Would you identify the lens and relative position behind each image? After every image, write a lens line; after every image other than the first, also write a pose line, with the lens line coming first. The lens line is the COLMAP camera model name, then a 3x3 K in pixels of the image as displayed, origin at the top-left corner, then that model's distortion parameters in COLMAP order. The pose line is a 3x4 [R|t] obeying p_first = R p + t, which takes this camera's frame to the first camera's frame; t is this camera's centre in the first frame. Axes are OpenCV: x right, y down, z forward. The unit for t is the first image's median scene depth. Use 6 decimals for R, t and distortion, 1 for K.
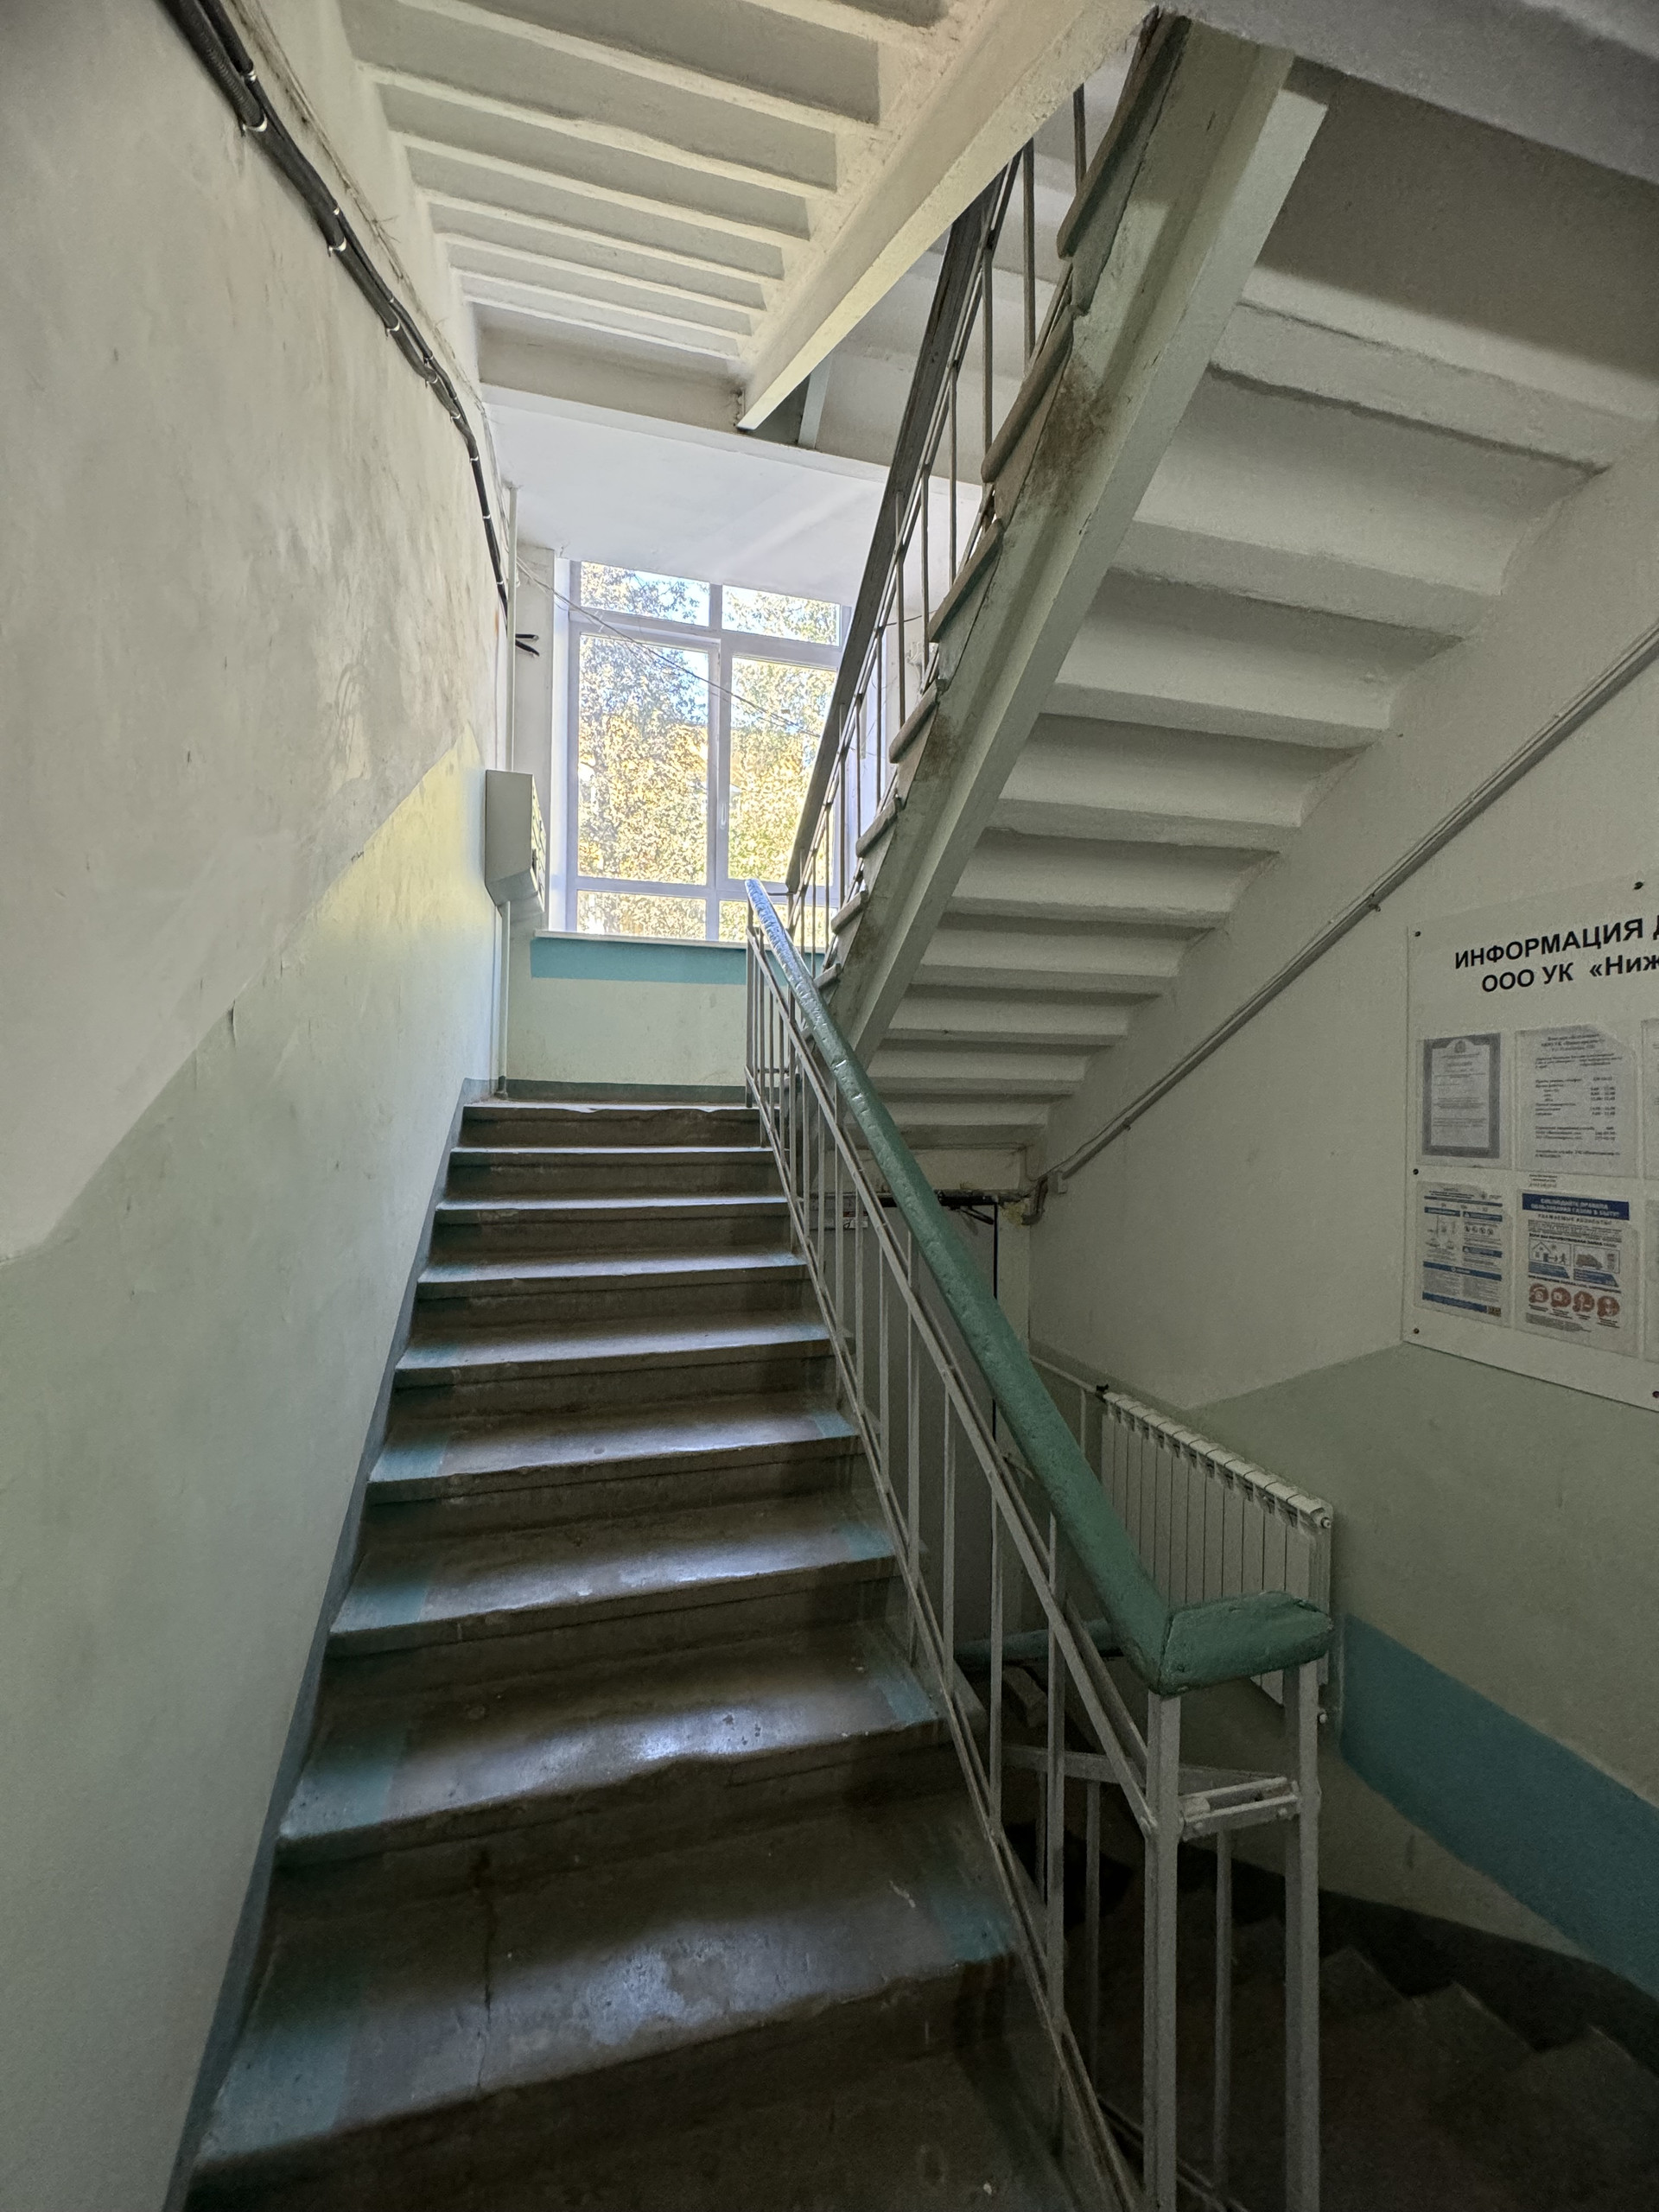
lens RADIAL K [[881.5, 0, 828.3], [0, 881.5, 1107.6], [0, 0, 1]] dist [-0.002541, 0.000350]
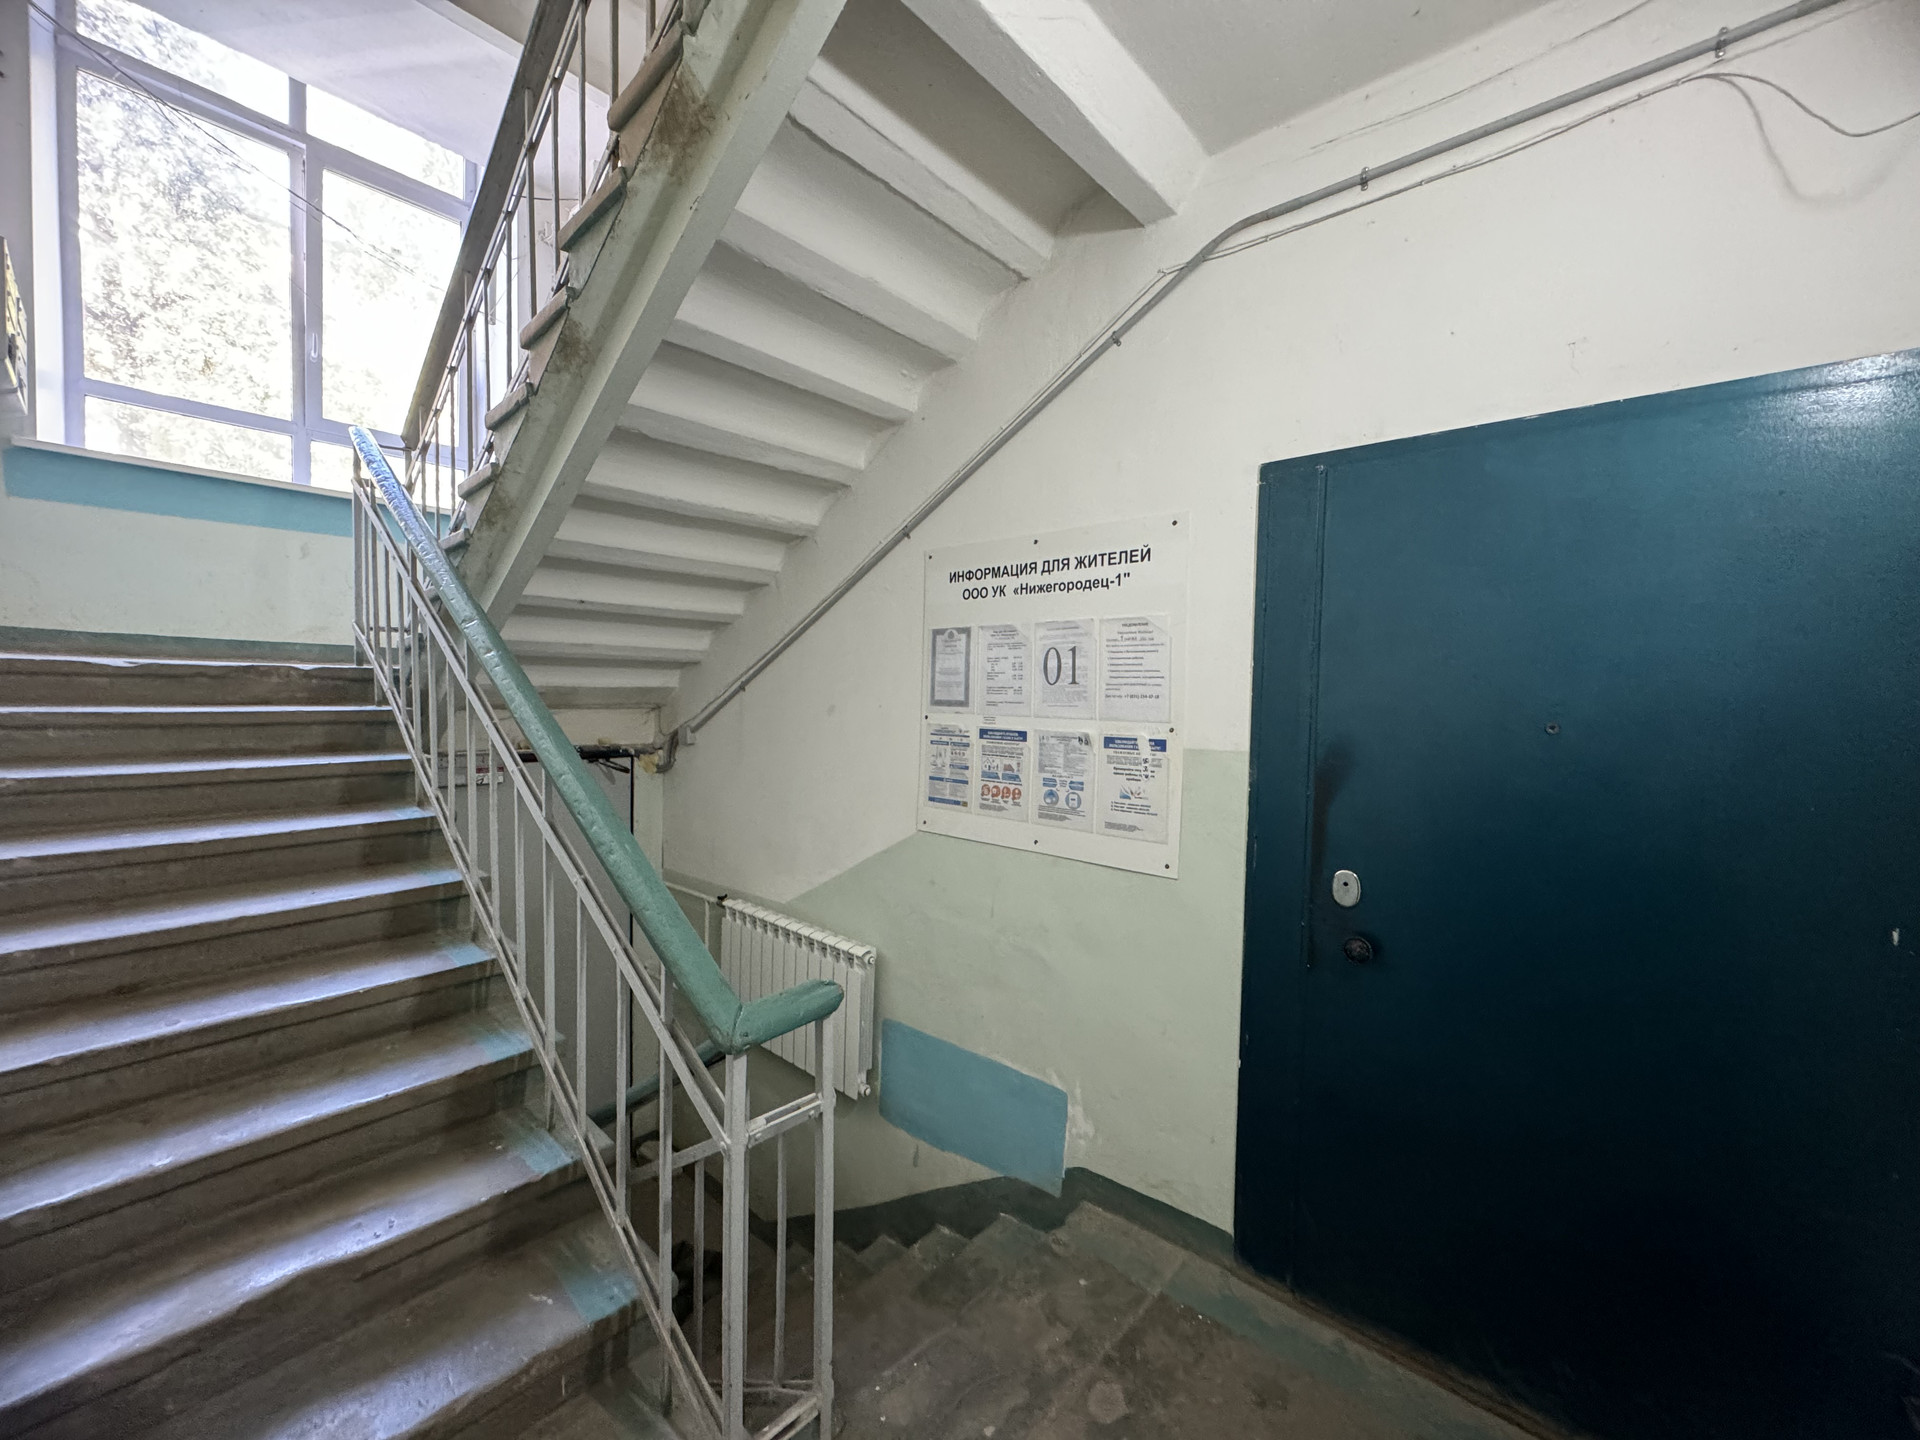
lens RADIAL K [[765.1, 0, 957.5], [0, 765.1, 721.3], [0, 0, 1]] dist [-0.002541, 0.000350]
pose [[0.836356, -0.013091, 0.548031, -0.002491], [-0.016594, 0.998652, 0.049179, 0.014614], [-0.547936, -0.050225, 0.835011, -0.115790]]
